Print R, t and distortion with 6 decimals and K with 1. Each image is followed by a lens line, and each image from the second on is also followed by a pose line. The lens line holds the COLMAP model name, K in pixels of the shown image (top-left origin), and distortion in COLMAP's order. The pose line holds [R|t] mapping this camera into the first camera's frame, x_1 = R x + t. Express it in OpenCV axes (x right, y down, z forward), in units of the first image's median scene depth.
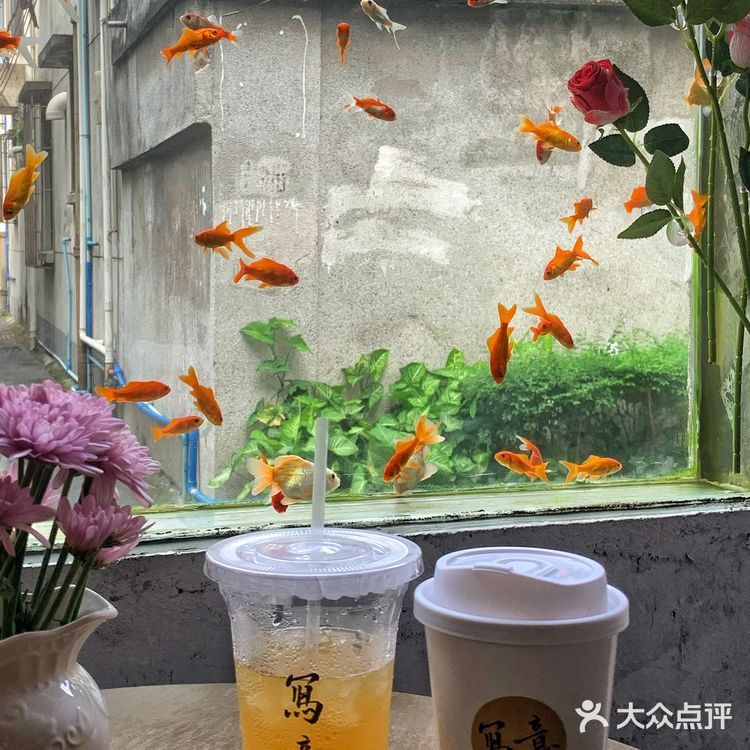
lens RADIAL K [[1298.5, 0, 334.6], [0, 1298.5, 284.7], [0, 0, 1]] dist [0.124646, 0.000000]
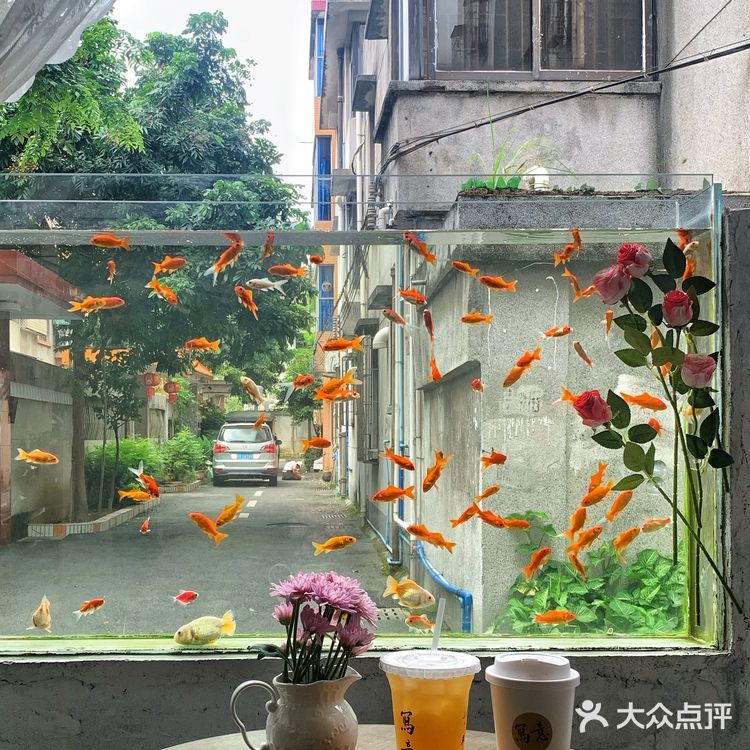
lens RADIAL K [[1088.6, 0, 314.4], [0, 1088.6, 412.7], [0, 0, 1]] dist [0.013304, 0.000000]
pose [[0.961122, -0.003659, -0.276101, 0.045288], [-0.011618, 0.998491, -0.053675, -0.010679], [0.275881, 0.054796, 0.959629, -0.092873]]
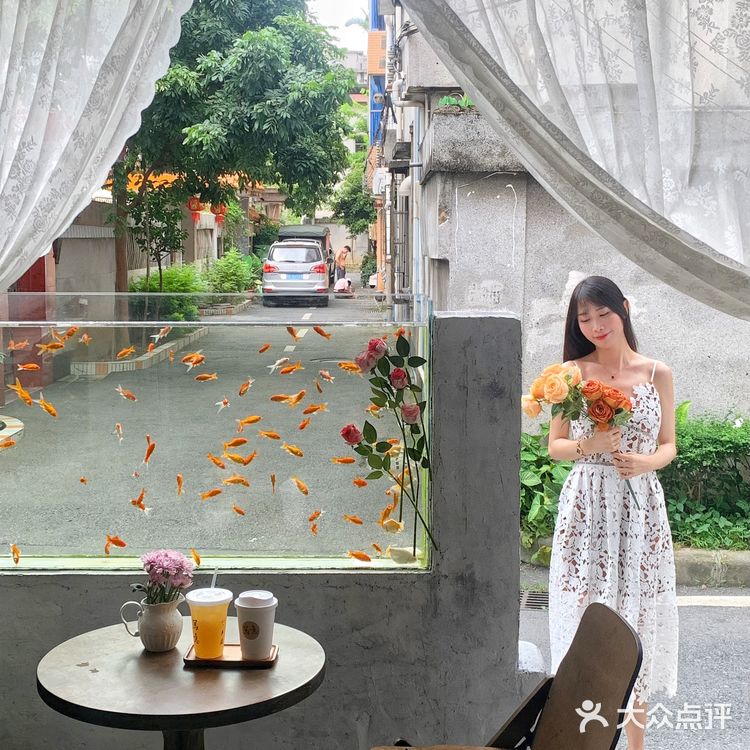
lens RADIAL K [[1141.8, 0, 331.0], [0, 1141.8, 319.7], [0, 0, 1]] dist [0.116110, 0.000000]
pose [[0.948723, 0.025438, -0.315082, 0.182959], [-0.014338, 0.999194, 0.037497, -0.094866], [0.315782, -0.031057, 0.948323, -0.284254]]
